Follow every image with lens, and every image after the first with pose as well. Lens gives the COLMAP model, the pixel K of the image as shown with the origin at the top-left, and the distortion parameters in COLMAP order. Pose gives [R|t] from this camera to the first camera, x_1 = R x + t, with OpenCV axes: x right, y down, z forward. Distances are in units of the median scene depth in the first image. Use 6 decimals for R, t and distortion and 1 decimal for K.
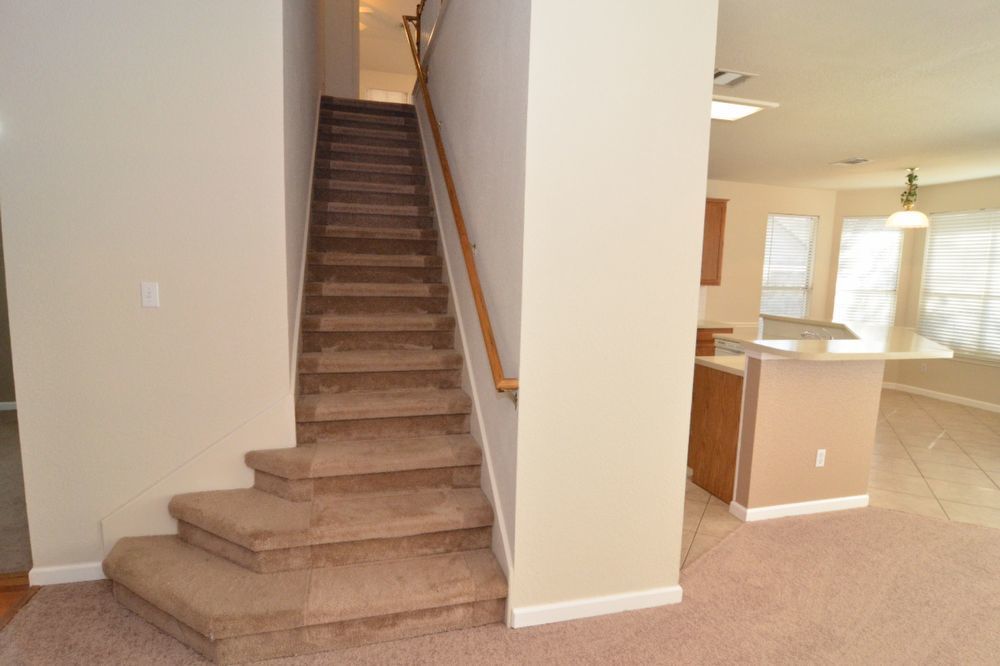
lens RADIAL K [[536.4, 0, 503.5], [0, 536.4, 337.2], [0, 0, 1]] dist [0.002852, -0.021751]
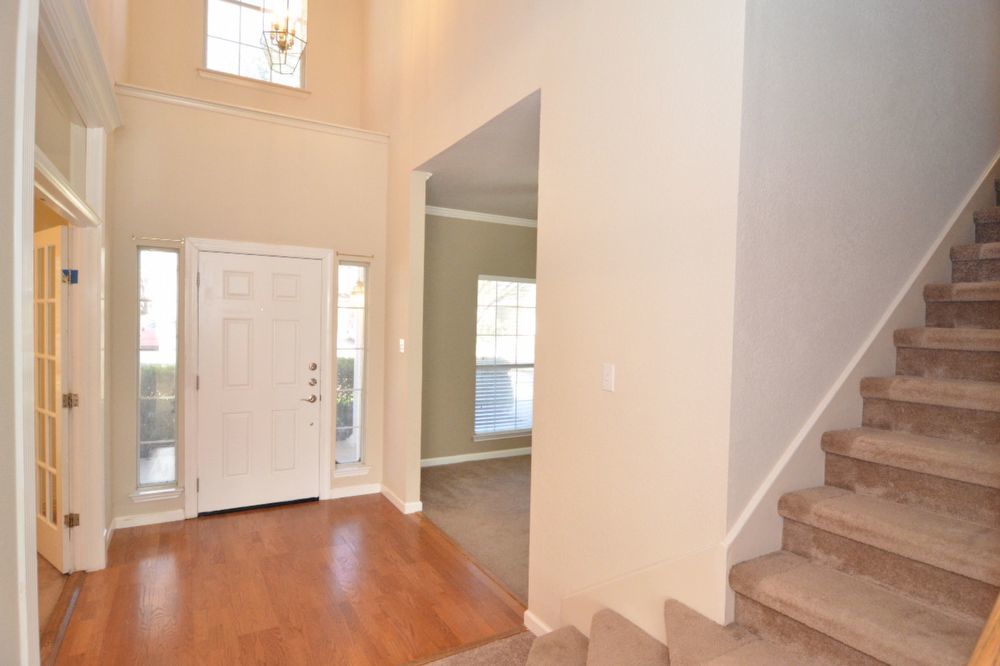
lens RADIAL K [[536.4, 0, 503.5], [0, 536.4, 337.2], [0, 0, 1]] dist [0.002852, -0.021751]
pose [[0.245681, 0.007461, -0.969322, 0.168685], [-0.135577, 0.990406, -0.026739, -0.086131], [0.959823, 0.137987, 0.244336, 0.514692]]
